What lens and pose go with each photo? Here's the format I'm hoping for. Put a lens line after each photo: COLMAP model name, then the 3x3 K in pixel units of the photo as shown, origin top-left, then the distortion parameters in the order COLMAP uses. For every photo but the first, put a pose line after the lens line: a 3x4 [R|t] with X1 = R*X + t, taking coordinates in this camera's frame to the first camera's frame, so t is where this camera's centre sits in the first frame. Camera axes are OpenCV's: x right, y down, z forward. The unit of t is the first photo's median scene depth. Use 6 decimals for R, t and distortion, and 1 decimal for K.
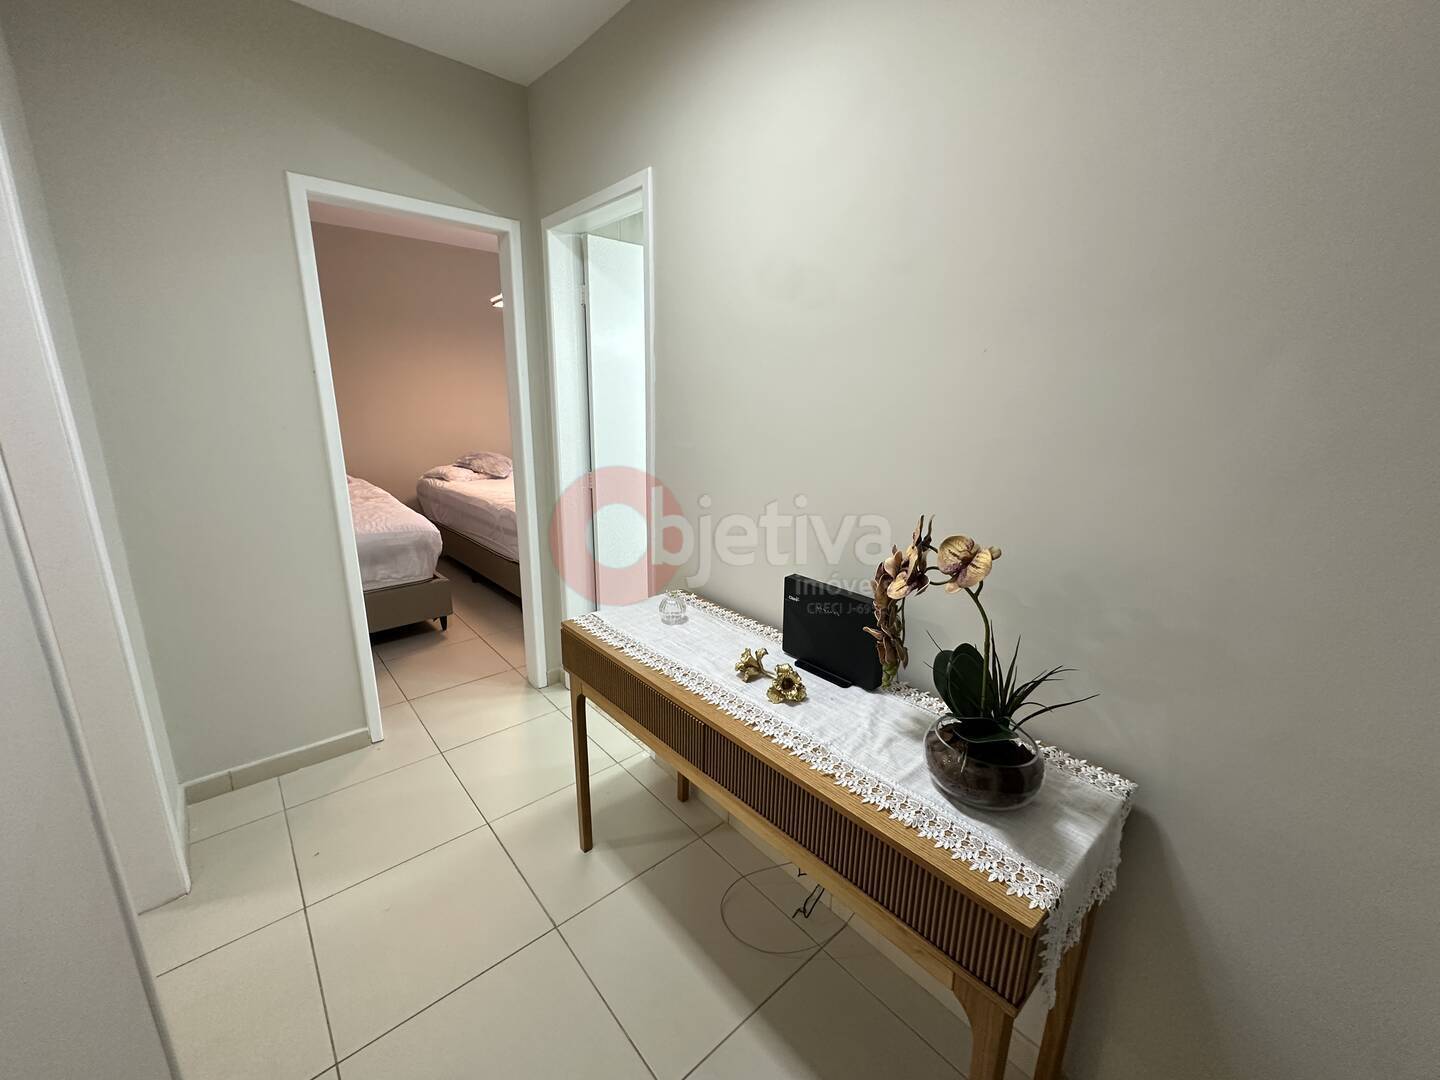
lens RADIAL K [[576.2, 0, 719.1], [0, 576.2, 538.0], [0, 0, 1]] dist [-0.001426, 0.000542]
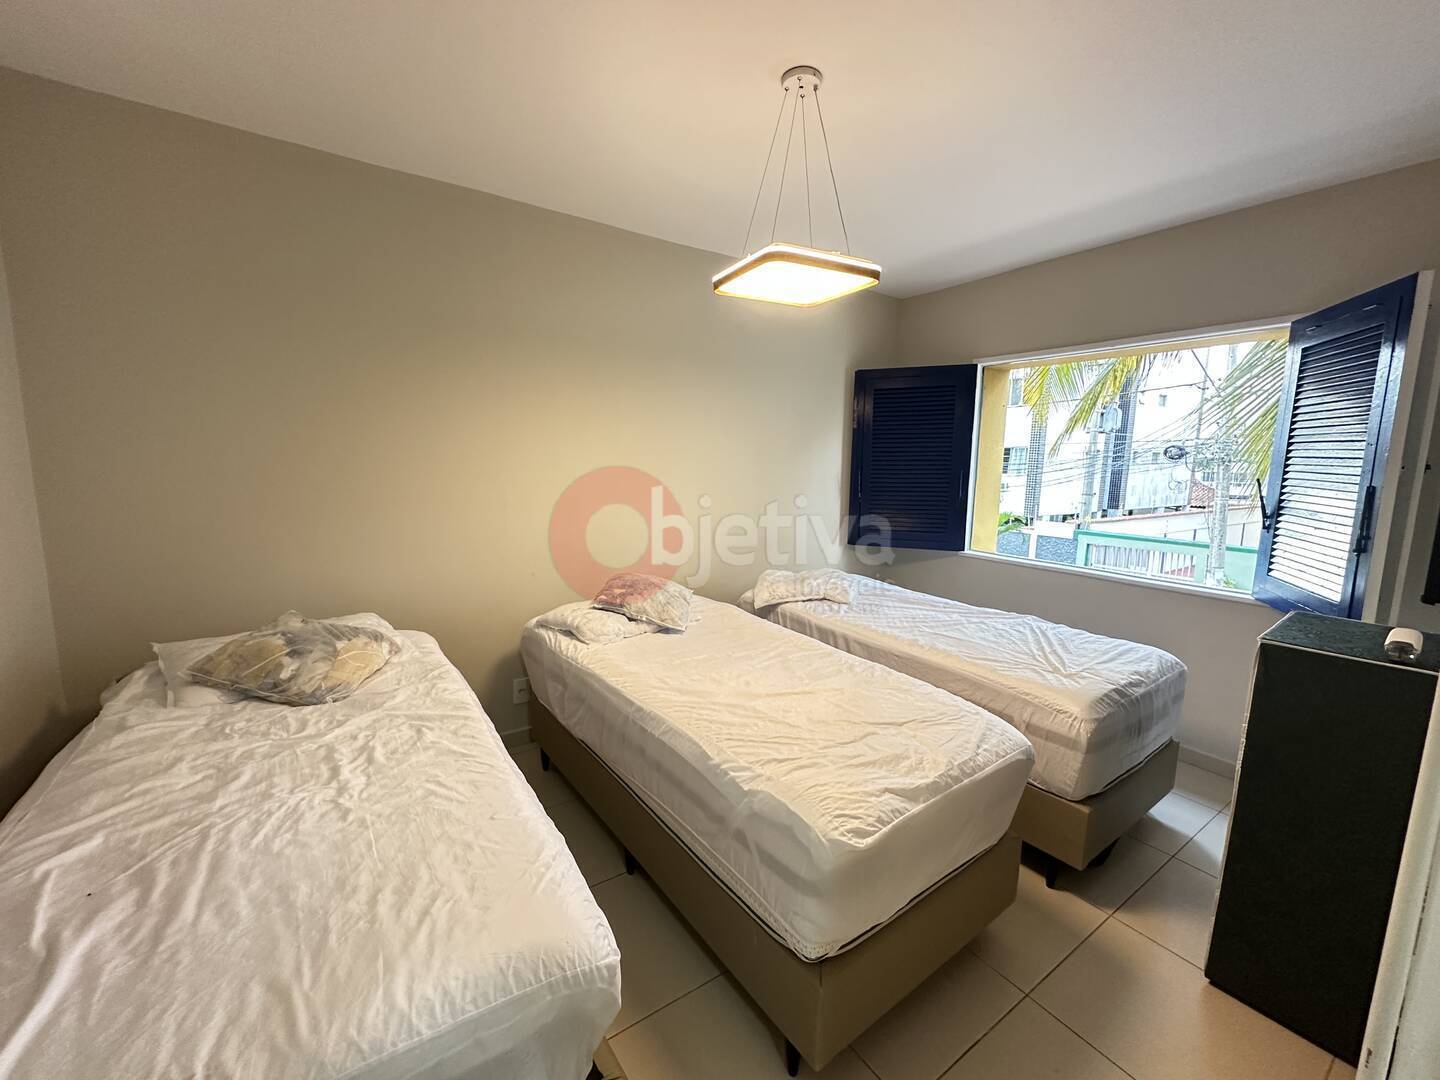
lens RADIAL K [[576.2, 0, 719.1], [0, 576.2, 538.0], [0, 0, 1]] dist [-0.001426, 0.000542]
pose [[0.992748, 0.014270, -0.119366, -0.284362], [-0.027293, 0.993756, -0.108189, -0.135062], [0.117077, 0.110662, 0.986938, 0.487160]]
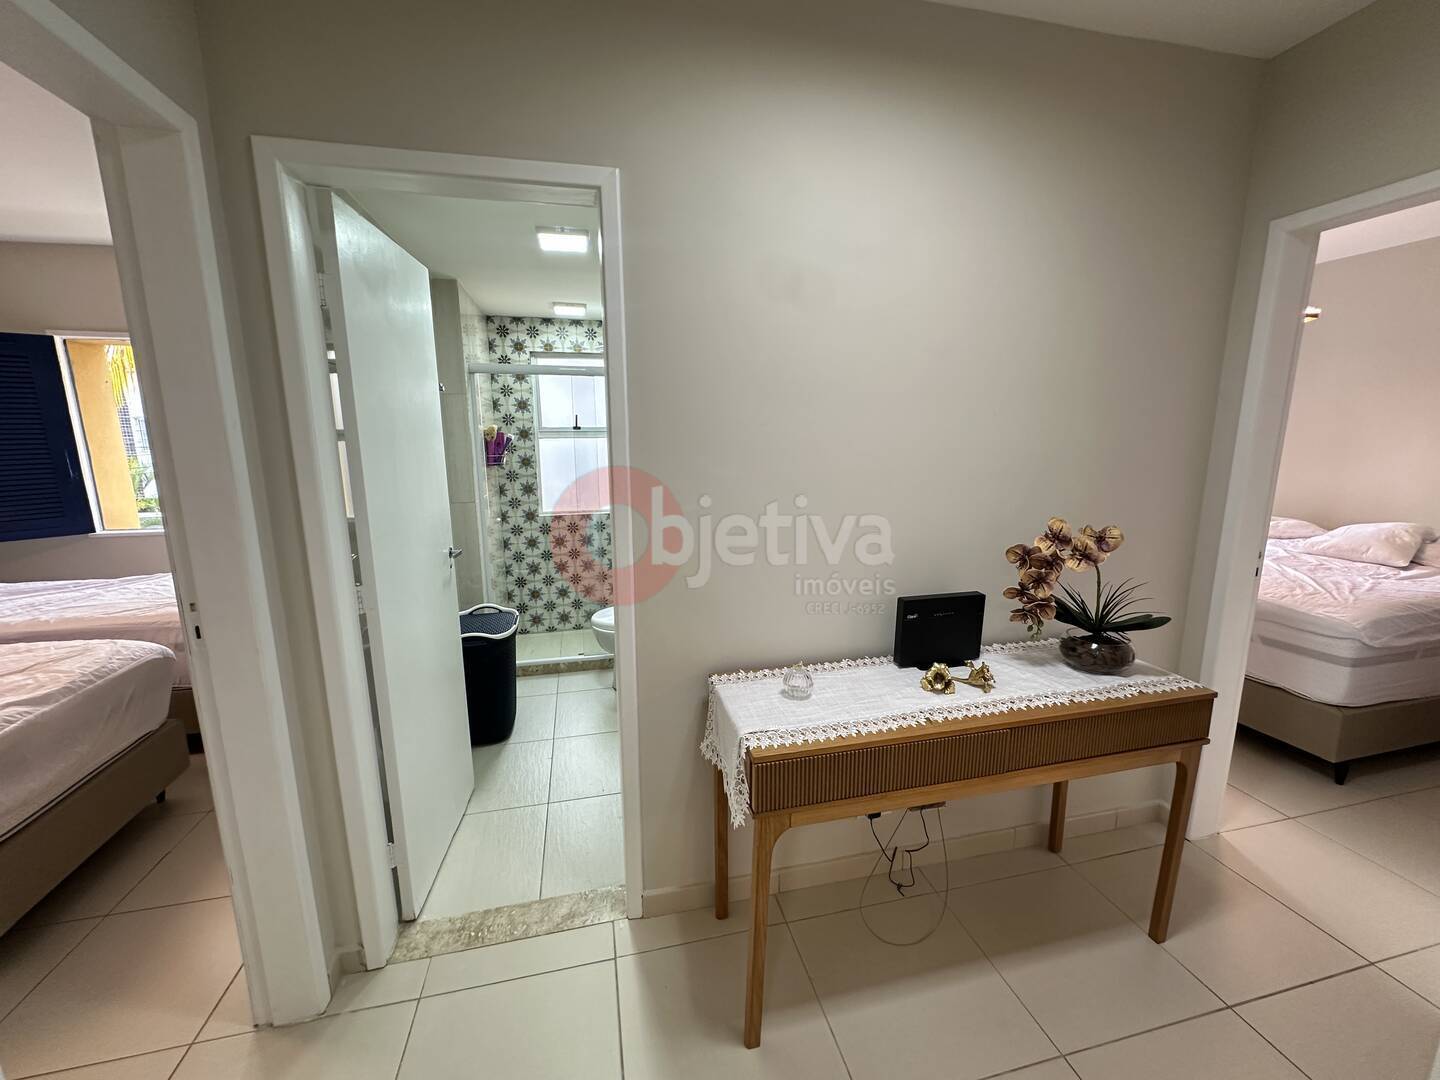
lens RADIAL K [[576.2, 0, 719.1], [0, 576.2, 538.0], [0, 0, 1]] dist [-0.001426, 0.000542]
pose [[0.470251, -0.179934, 0.863995, -0.317415], [0.231103, 0.969940, 0.076214, -0.070517], [-0.851737, 0.163832, 0.497698, 0.220398]]
